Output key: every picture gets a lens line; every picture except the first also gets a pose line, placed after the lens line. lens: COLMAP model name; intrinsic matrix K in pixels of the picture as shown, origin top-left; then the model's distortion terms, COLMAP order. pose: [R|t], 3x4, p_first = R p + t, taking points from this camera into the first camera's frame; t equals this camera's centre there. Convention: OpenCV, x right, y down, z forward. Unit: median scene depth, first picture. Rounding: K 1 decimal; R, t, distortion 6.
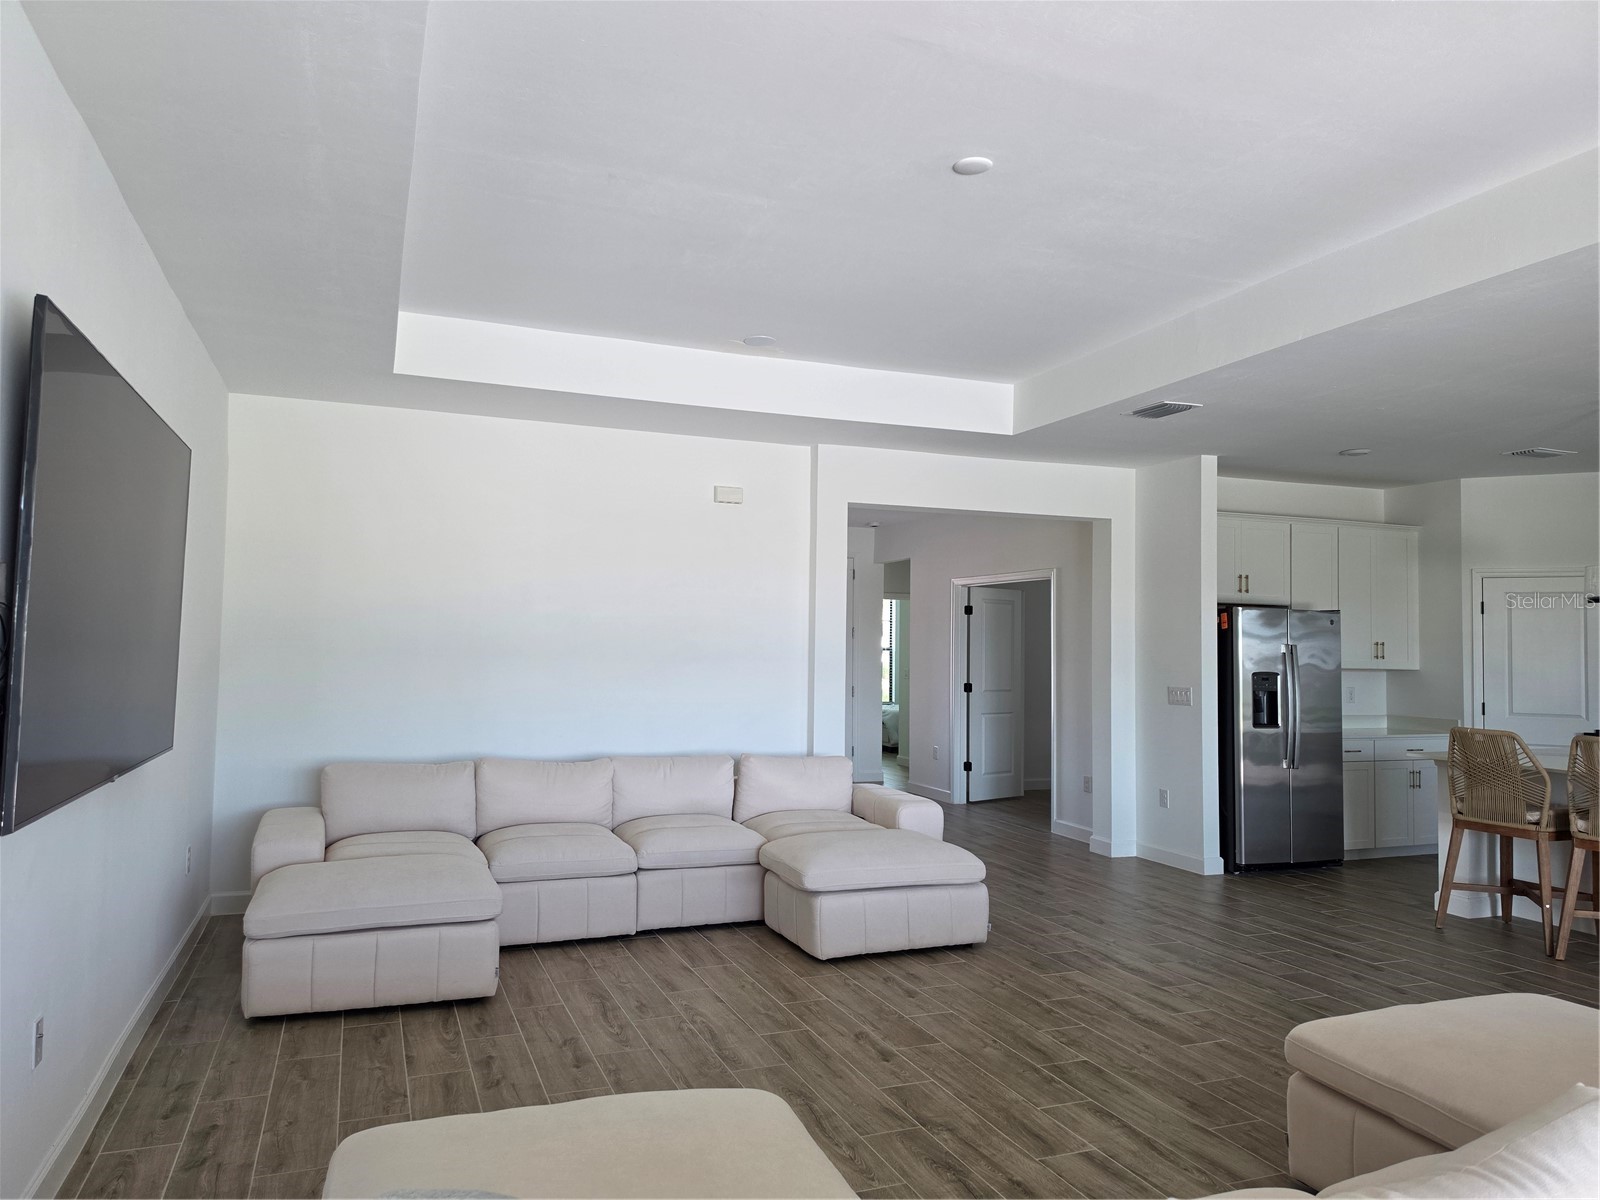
lens RADIAL K [[1096.9, 0, 799.7], [0, 1096.9, 593.6], [0, 0, 1]] dist [0.081132, -0.113943]
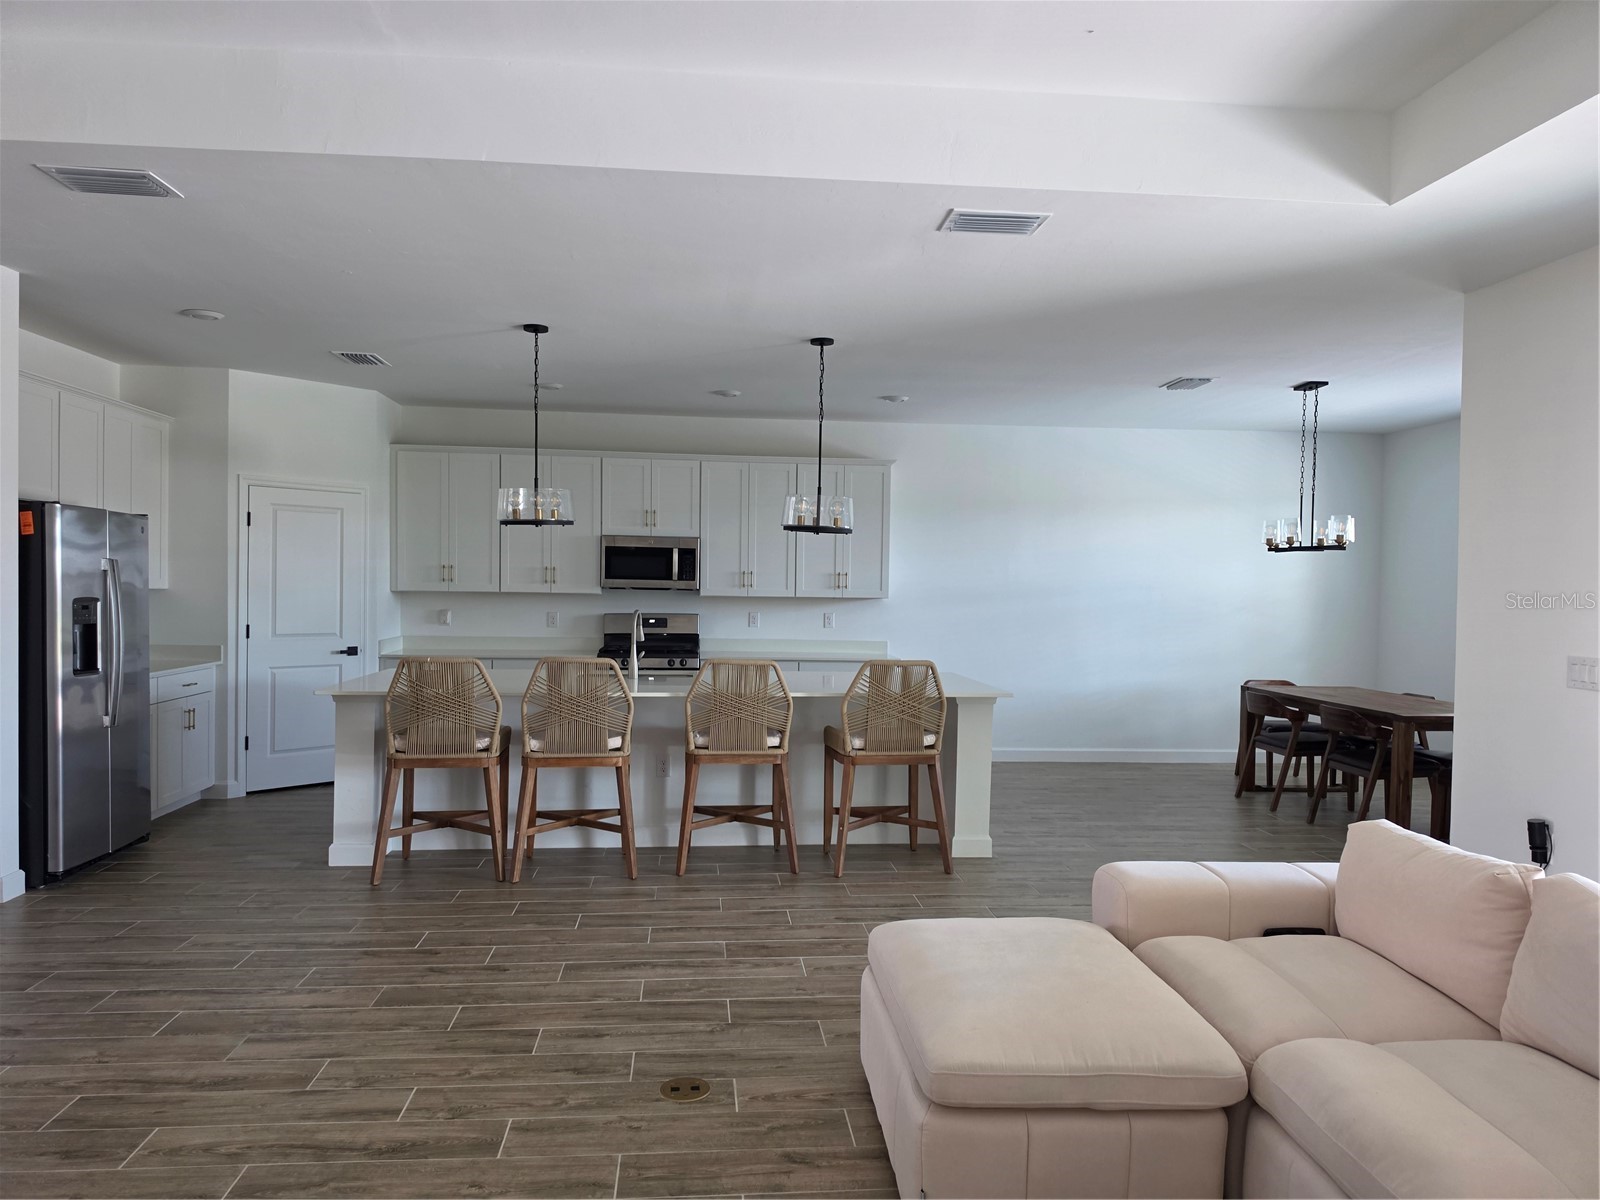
lens RADIAL K [[1096.9, 0, 799.7], [0, 1096.9, 593.6], [0, 0, 1]] dist [0.081132, -0.113943]
pose [[0.271087, -0.018080, 0.962385, -0.181344], [-0.061637, 0.997446, 0.036100, 0.018761], [-0.960579, -0.069105, 0.269280, 0.469747]]
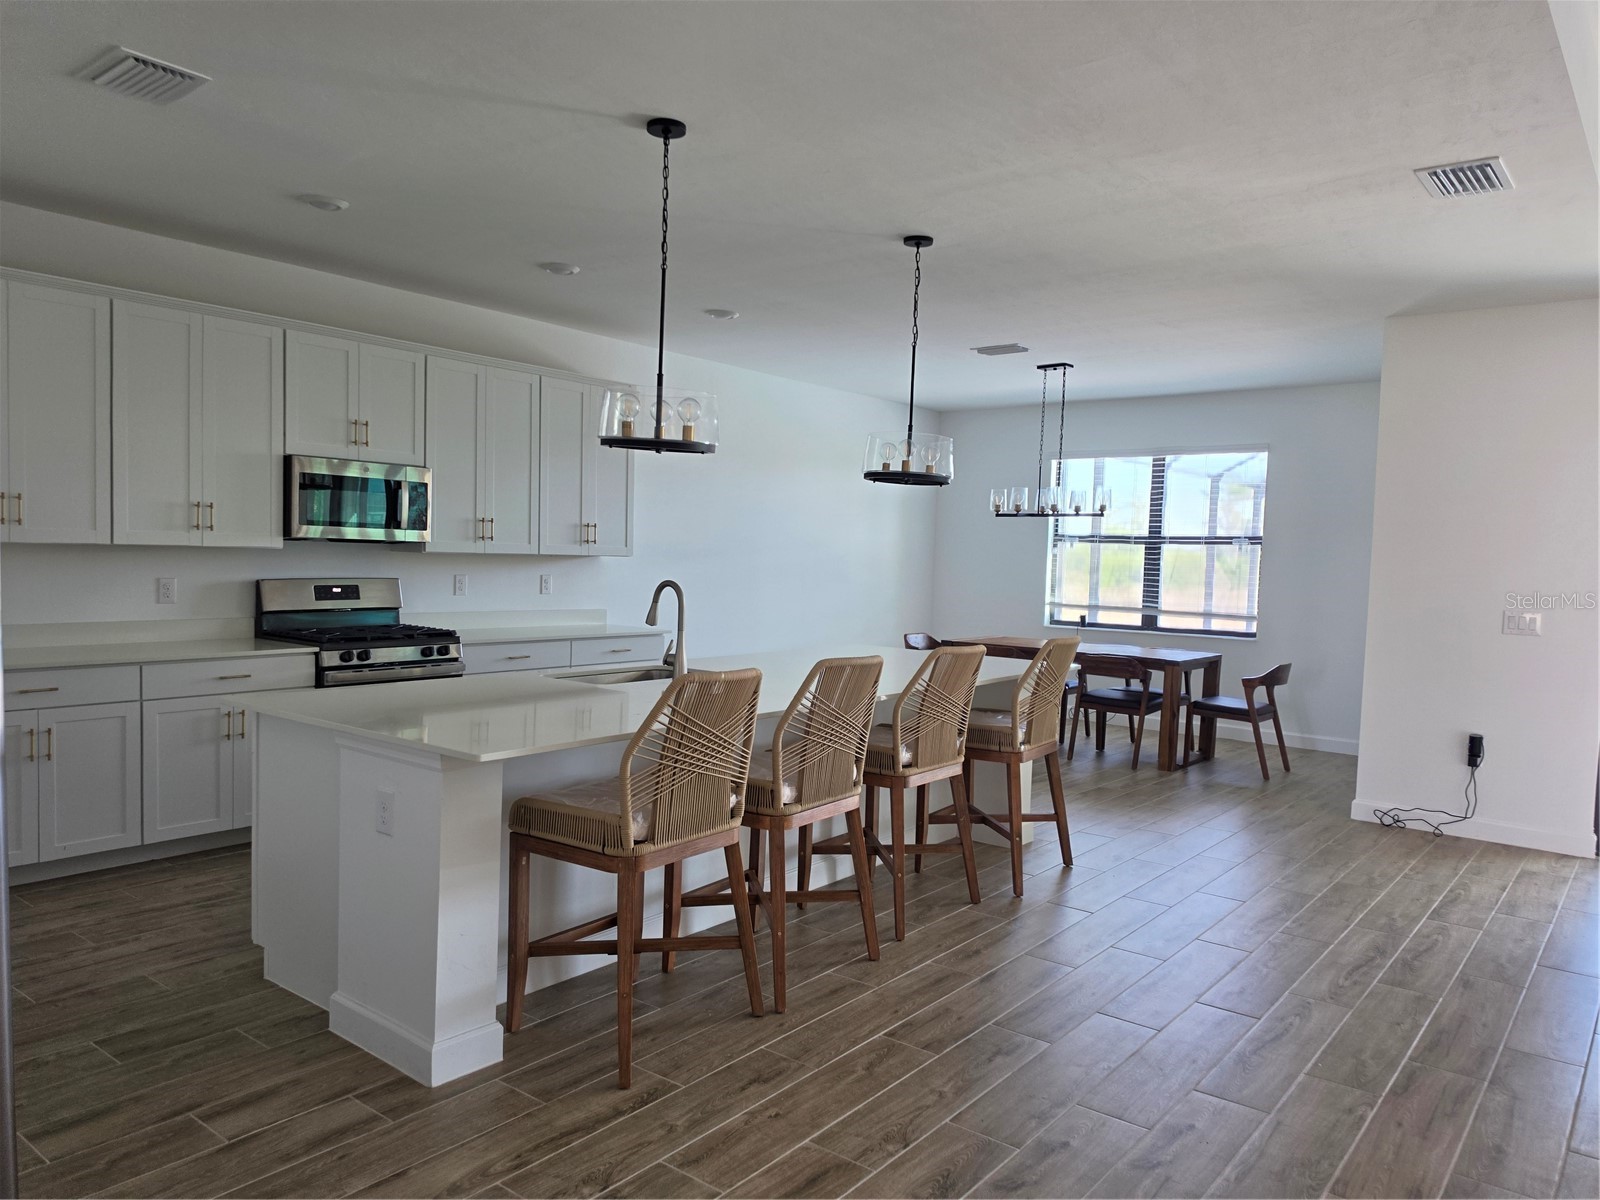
lens RADIAL K [[1115.3, 0, 805.0], [0, 1115.3, 608.3], [0, 0, 1]] dist [0.108870, -0.144651]
pose [[-0.510987, -0.074657, 0.856341, 0.126205], [-0.082816, 0.995863, 0.037404, 0.067119], [-0.855590, -0.051805, -0.515055, 1.238816]]
